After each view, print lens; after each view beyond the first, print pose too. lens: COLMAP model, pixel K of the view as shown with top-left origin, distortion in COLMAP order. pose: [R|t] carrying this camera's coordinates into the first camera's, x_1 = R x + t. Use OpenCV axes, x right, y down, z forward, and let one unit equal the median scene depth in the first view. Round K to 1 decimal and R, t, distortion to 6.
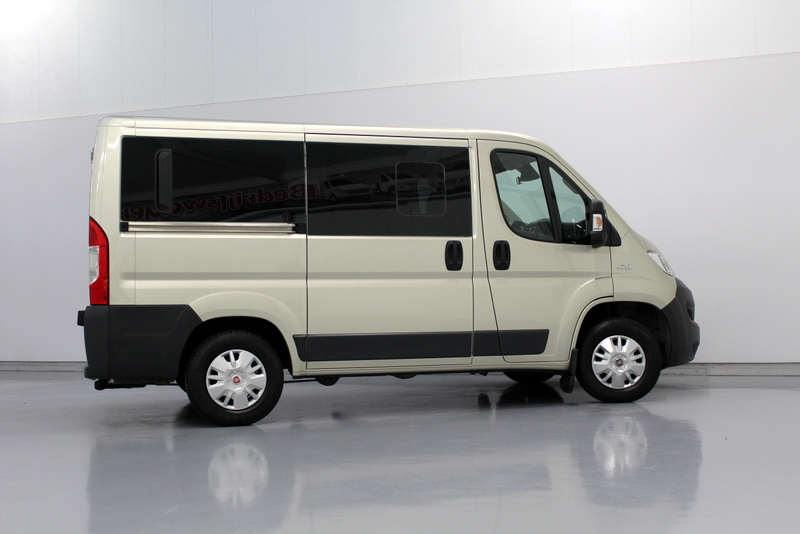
lens RADIAL K [[987.0, 0, 400.0], [0, 987.0, 267.0], [0, 0, 1]] dist [-0.063457, -0.005409]
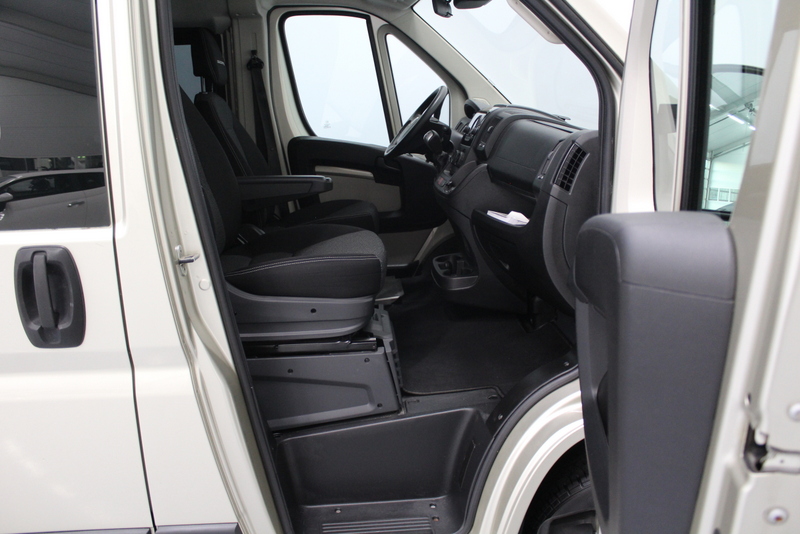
lens RADIAL K [[665.6, 0, 401.3], [0, 665.6, 297.8], [0, 0, 1]] dist [-0.176524, -0.001759]
pose [[0.982375, 0.051236, -0.179759, 0.182339], [0.006395, 0.951924, 0.306269, -0.064895], [0.186809, -0.302021, 0.934819, 0.843661]]
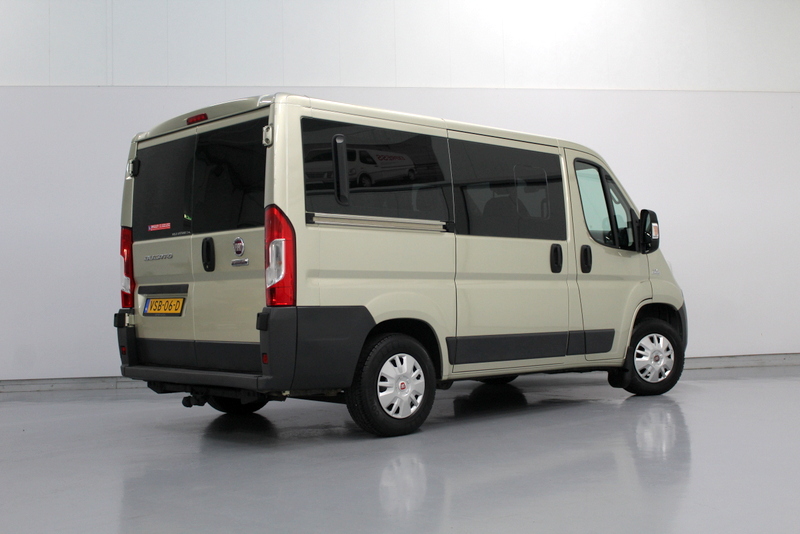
lens RADIAL K [[987.0, 0, 400.0], [0, 987.0, 267.0], [0, 0, 1]] dist [-0.063457, -0.005409]
pose [[0.896172, 0.013204, 0.443510, -0.543874], [-0.006129, 0.999830, -0.017382, 0.016332], [-0.443664, 0.012859, 0.896101, 0.146317]]
